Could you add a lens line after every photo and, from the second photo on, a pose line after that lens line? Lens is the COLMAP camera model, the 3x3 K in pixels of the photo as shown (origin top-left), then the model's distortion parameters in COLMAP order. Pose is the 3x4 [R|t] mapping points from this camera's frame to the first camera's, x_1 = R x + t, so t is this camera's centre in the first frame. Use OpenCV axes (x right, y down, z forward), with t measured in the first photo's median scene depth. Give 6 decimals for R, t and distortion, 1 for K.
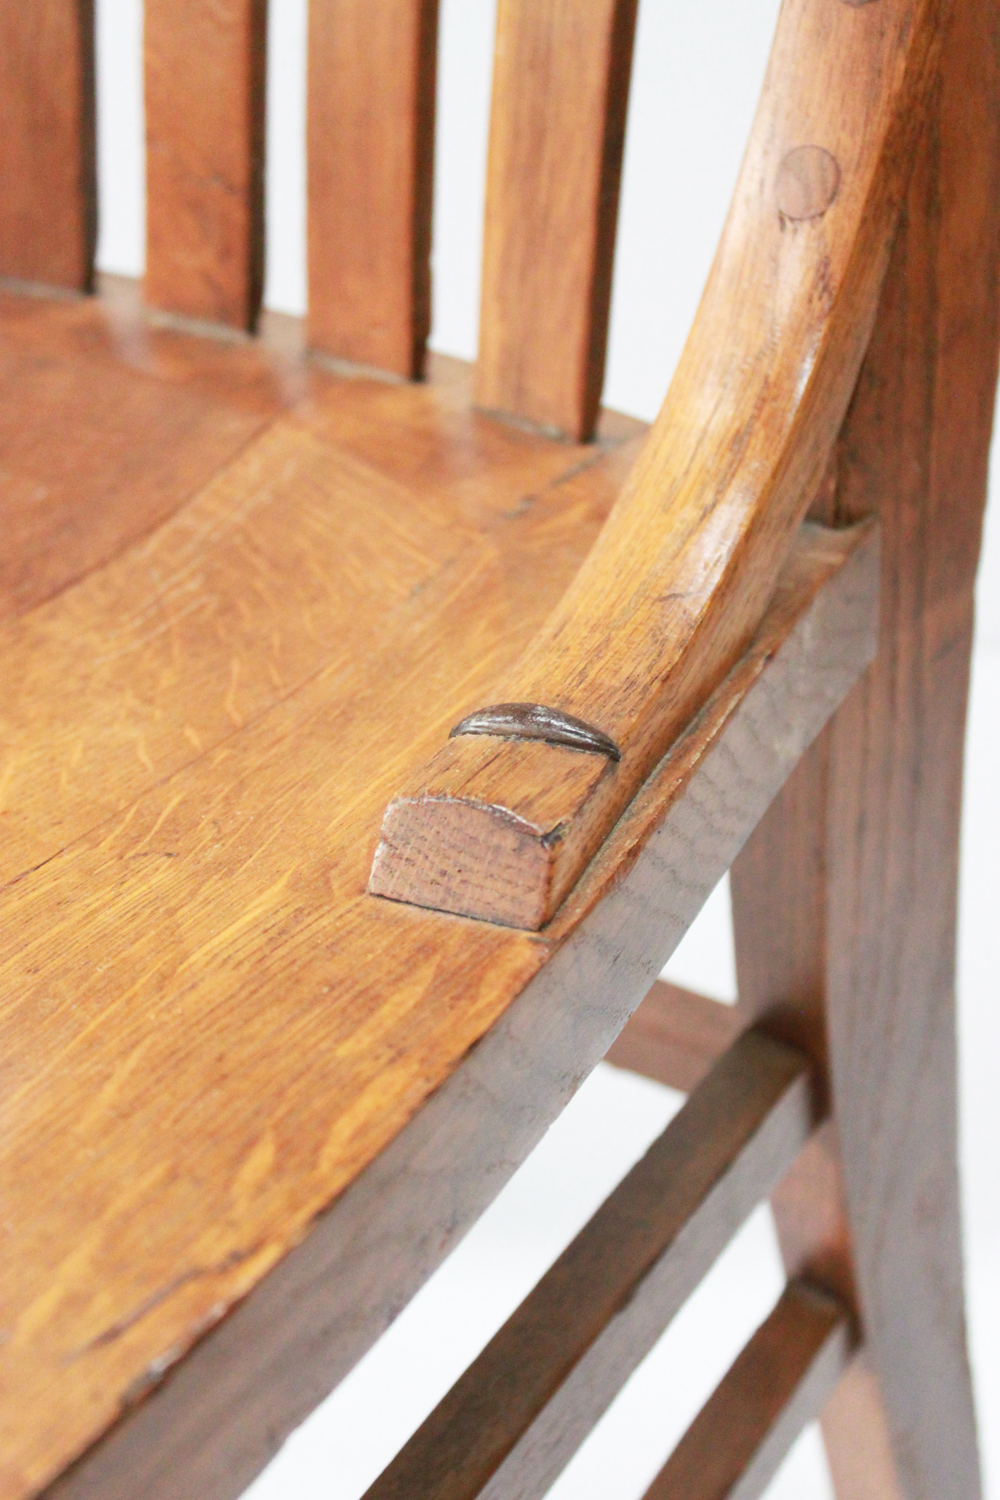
lens RADIAL K [[2587.5, 0, 494.0], [0, 2587.5, 750.8], [0, 0, 1]] dist [-0.004818, 0.000000]
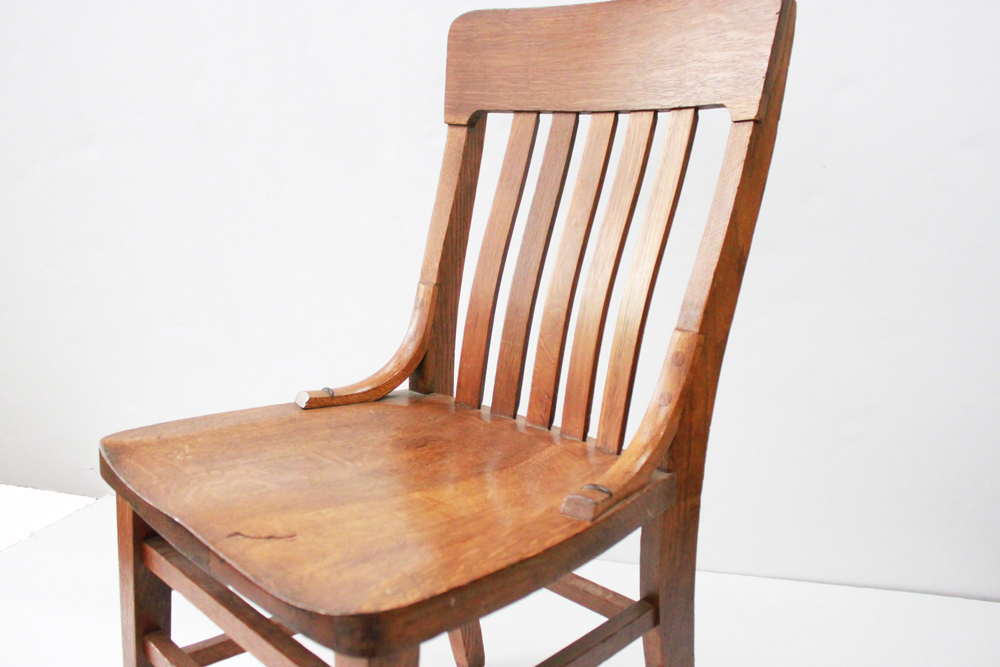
lens RADIAL K [[788.4, 0, 499.7], [0, 788.4, 338.3], [0, 0, 1]] dist [0.003739, -0.000409]
pose [[0.979716, 0.114167, -0.164692, 0.036835], [-0.163600, 0.930285, -0.328337, 0.186678], [0.115725, 0.348620, 0.930092, -0.415745]]
